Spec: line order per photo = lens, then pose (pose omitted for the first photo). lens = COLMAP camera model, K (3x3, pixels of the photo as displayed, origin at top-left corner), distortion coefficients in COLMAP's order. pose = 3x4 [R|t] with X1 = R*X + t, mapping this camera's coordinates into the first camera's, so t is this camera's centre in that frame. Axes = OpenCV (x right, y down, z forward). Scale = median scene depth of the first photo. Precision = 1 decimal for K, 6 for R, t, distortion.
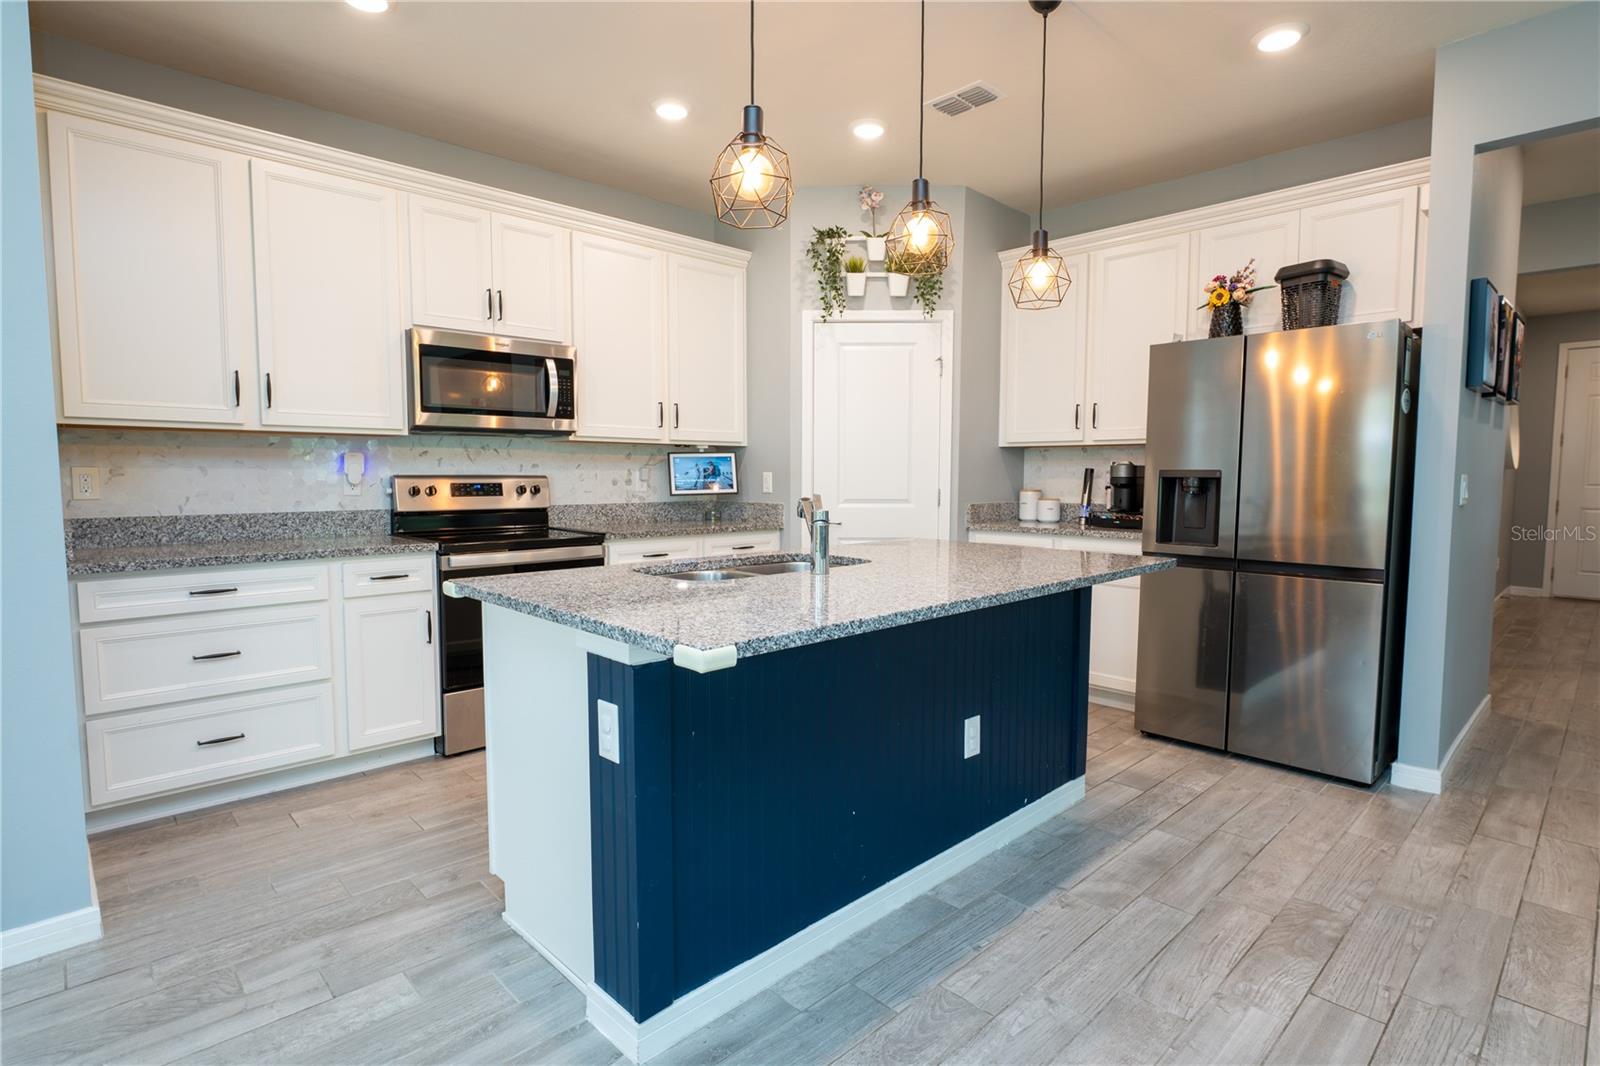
lens RADIAL K [[811.4, 0, 803.2], [0, 811.4, 532.5], [0, 0, 1]] dist [-0.007309, -0.000330]
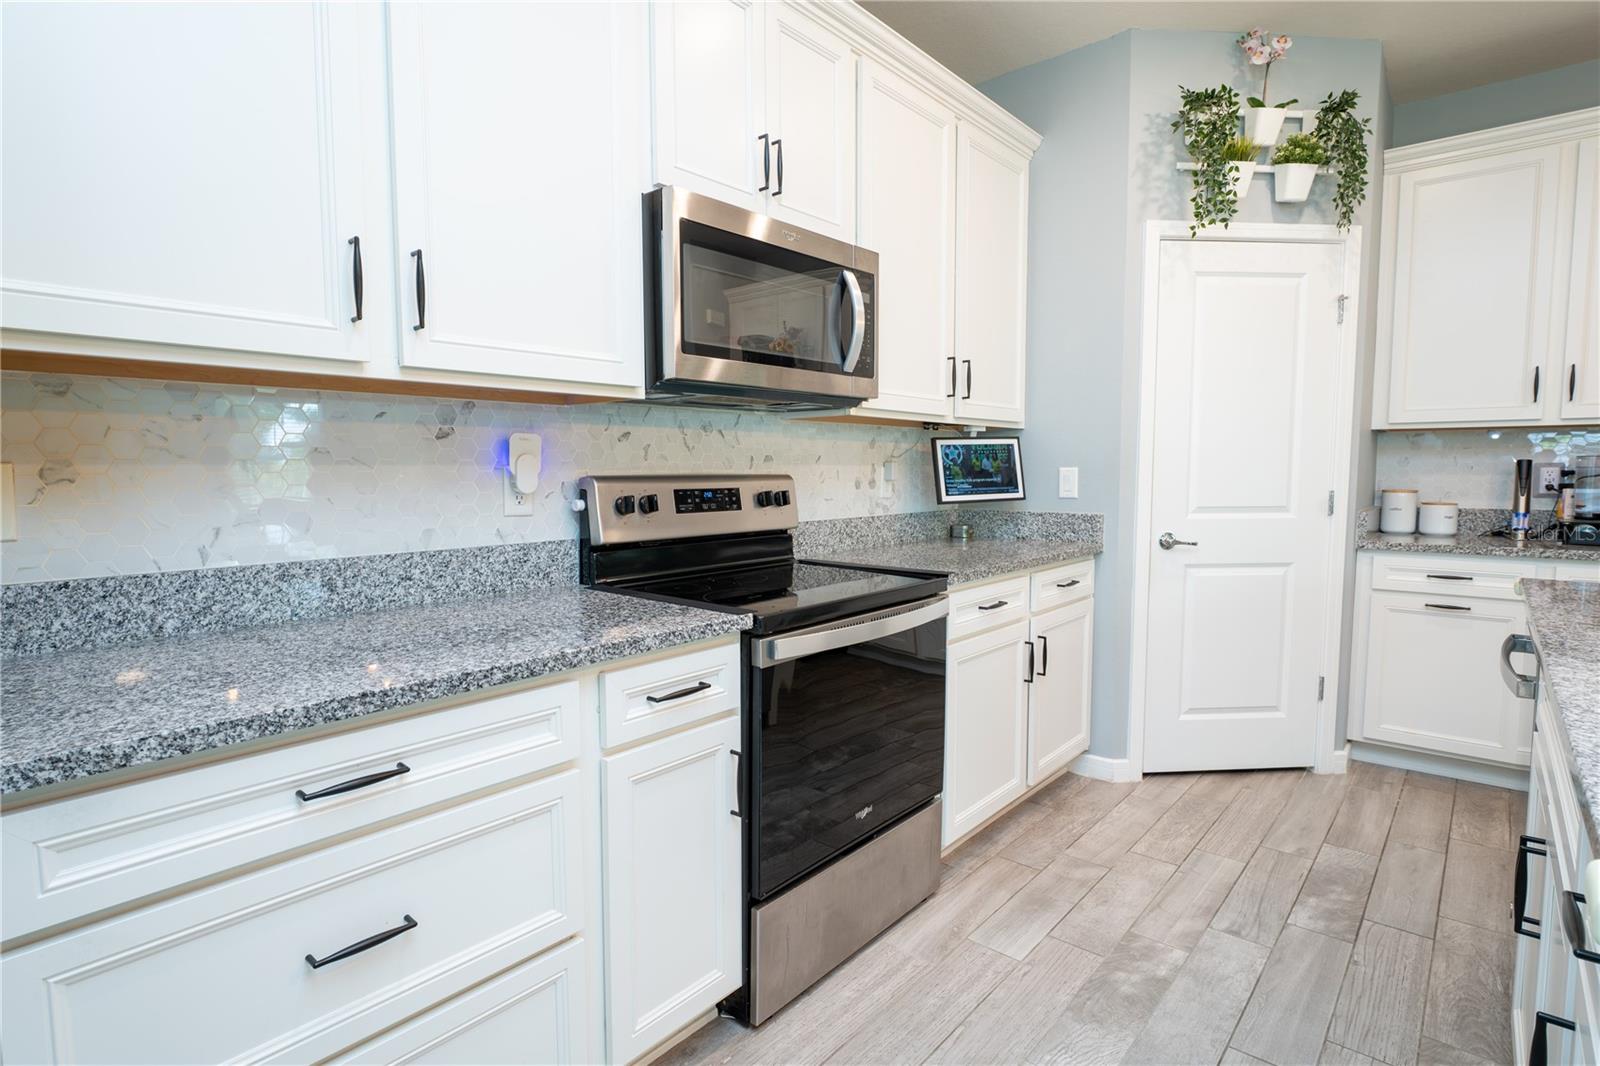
lens RADIAL K [[807.8, 0, 793.8], [0, 807.8, 532.2], [0, 0, 1]] dist [-0.004156, -0.000032]
pose [[0.995684, -0.012449, 0.091966, -0.408676], [0.011805, 0.999902, 0.007536, -0.034940], [-0.092050, -0.006418, 0.995734, 0.439901]]
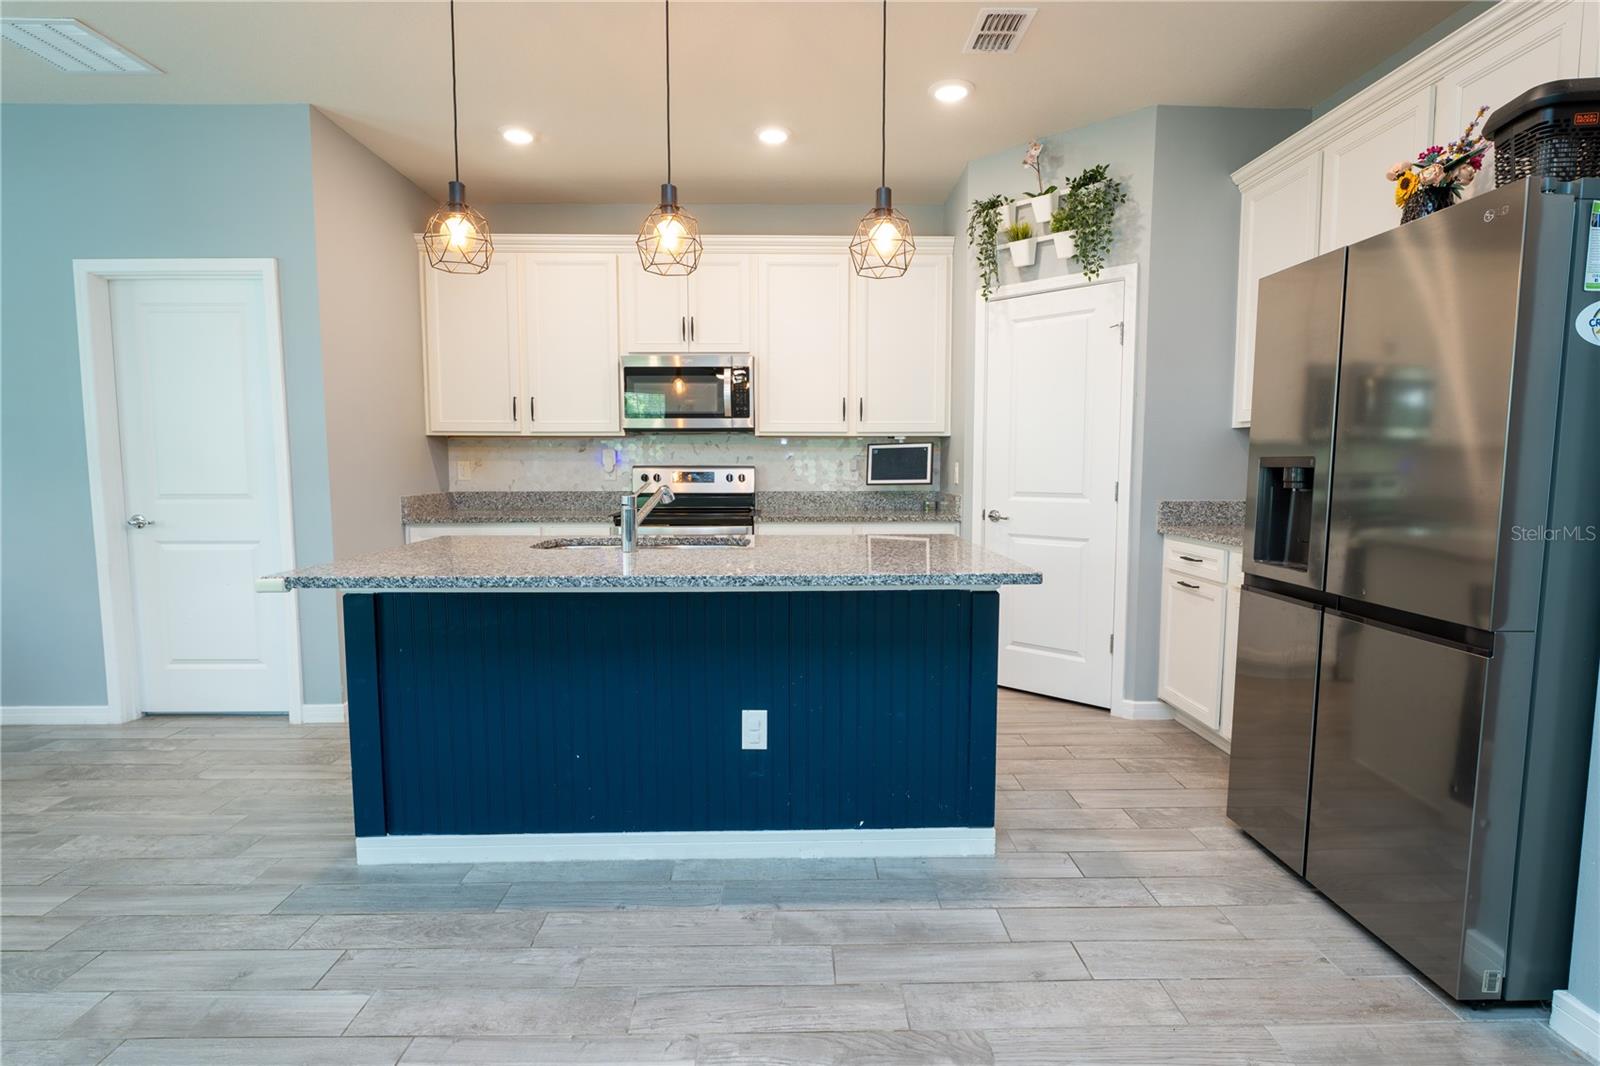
lens RADIAL K [[807.8, 0, 793.8], [0, 807.8, 532.2], [0, 0, 1]] dist [-0.004156, -0.000032]
pose [[0.726614, 0.055313, -0.684815, 0.590534], [-0.048156, 0.998403, 0.029547, -0.012816], [0.685356, 0.011509, 0.728117, 0.204857]]
